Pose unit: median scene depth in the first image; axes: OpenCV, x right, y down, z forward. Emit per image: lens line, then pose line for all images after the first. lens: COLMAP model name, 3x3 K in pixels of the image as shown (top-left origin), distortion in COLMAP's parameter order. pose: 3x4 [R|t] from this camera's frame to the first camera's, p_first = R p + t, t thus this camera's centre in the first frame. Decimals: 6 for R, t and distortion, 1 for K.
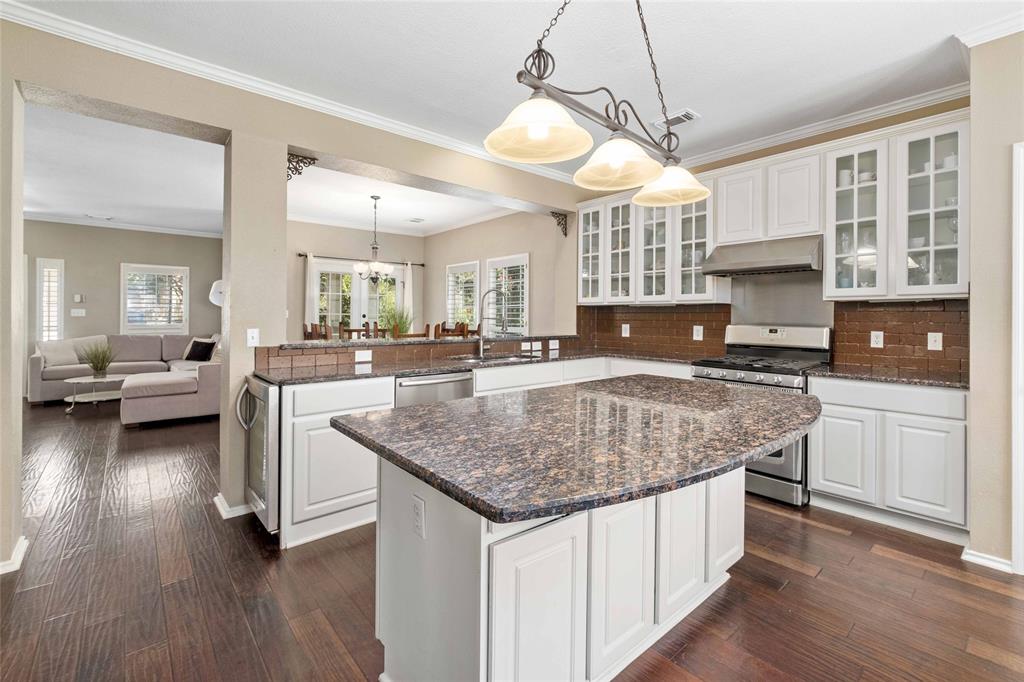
lens RADIAL K [[449.7, 0, 512.9], [0, 449.7, 315.9], [0, 0, 1]] dist [-0.000749, -0.000193]
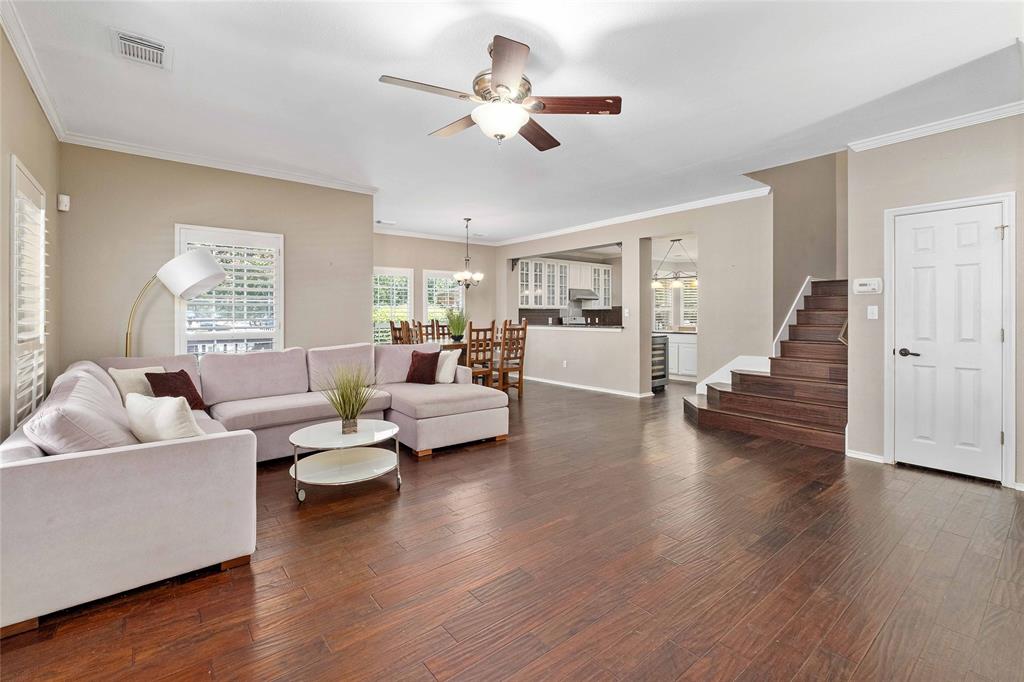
lens RADIAL K [[449.7, 0, 512.9], [0, 449.7, 315.9], [0, 0, 1]] dist [-0.000749, -0.000193]
pose [[0.029109, -0.007935, 0.999545, -1.635551], [0.004070, 0.999961, 0.007820, -0.008093], [-0.999568, 0.003841, 0.029140, 0.898859]]
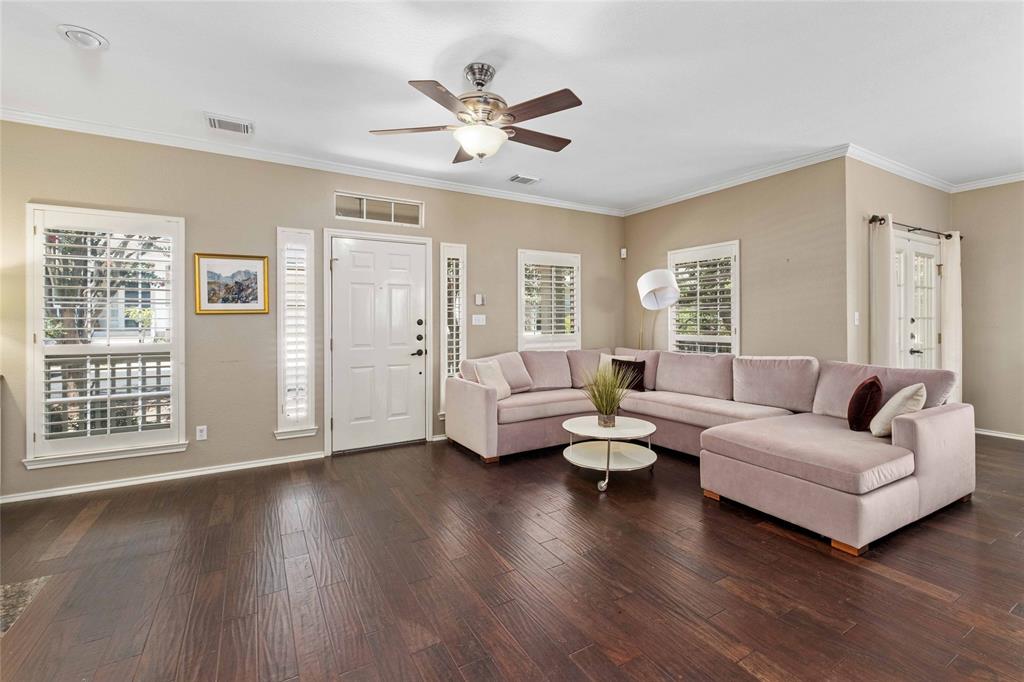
lens RADIAL K [[449.7, 0, 512.9], [0, 449.7, 315.9], [0, 0, 1]] dist [-0.000749, -0.000193]
pose [[0.983762, -0.013834, -0.178945, -0.997680], [0.010385, 0.999742, -0.020194, 0.001690], [0.179178, 0.018008, 0.983652, 0.402780]]
